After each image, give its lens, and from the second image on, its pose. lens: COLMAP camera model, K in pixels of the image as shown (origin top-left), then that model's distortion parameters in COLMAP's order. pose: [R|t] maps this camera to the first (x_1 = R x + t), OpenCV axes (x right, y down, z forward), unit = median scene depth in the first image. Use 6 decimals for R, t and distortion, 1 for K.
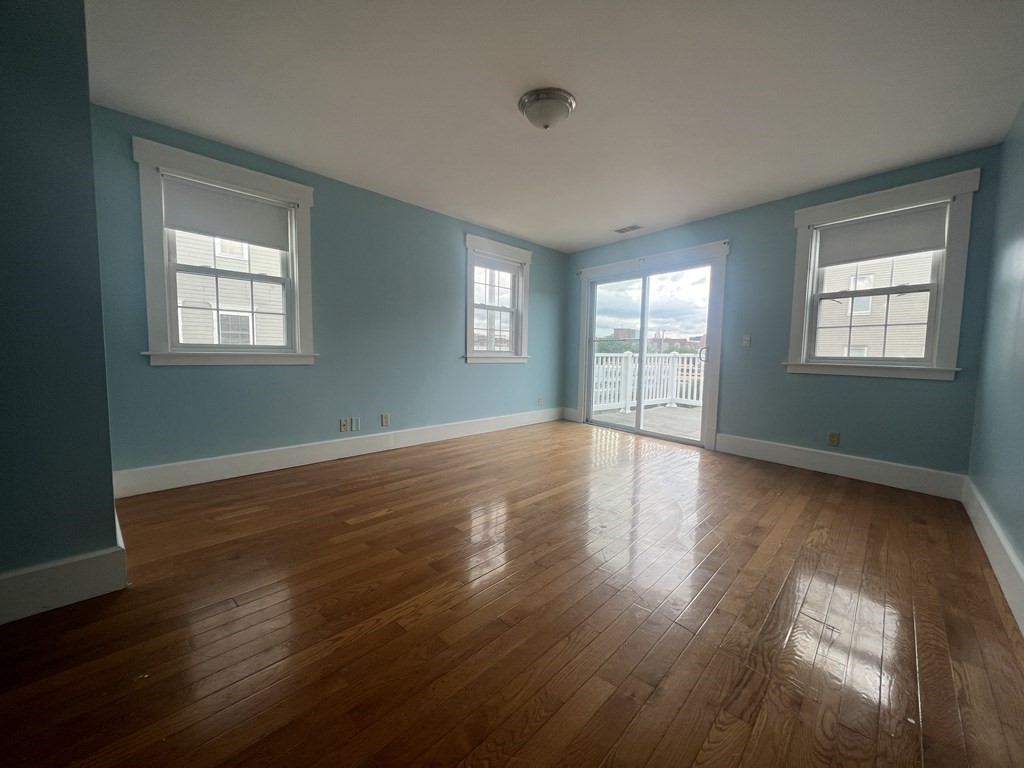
lens RADIAL K [[417.4, 0, 512.0], [0, 417.4, 384.0], [0, 0, 1]] dist [-0.000637, -0.000260]
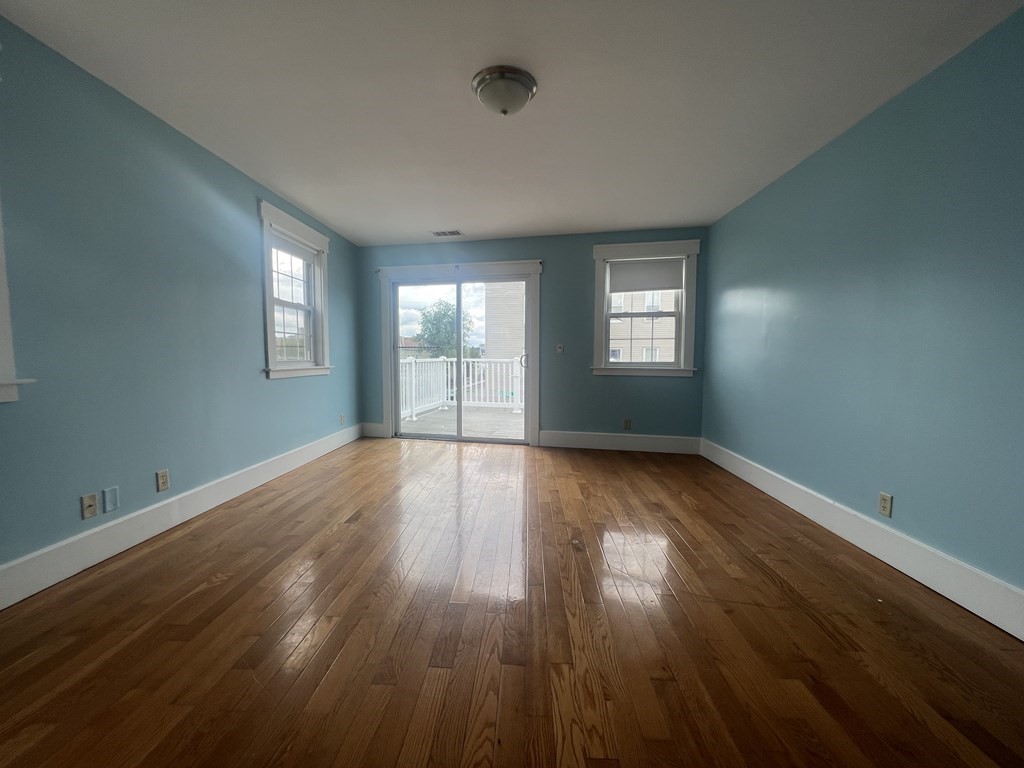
lens RADIAL K [[417.4, 0, 512.0], [0, 417.4, 384.0], [0, 0, 1]] dist [-0.000637, -0.000260]
pose [[0.750143, -0.057746, 0.658750, -0.289320], [0.058967, 0.998053, 0.020341, -0.033654], [-0.658642, 0.023585, 0.752087, 0.189822]]
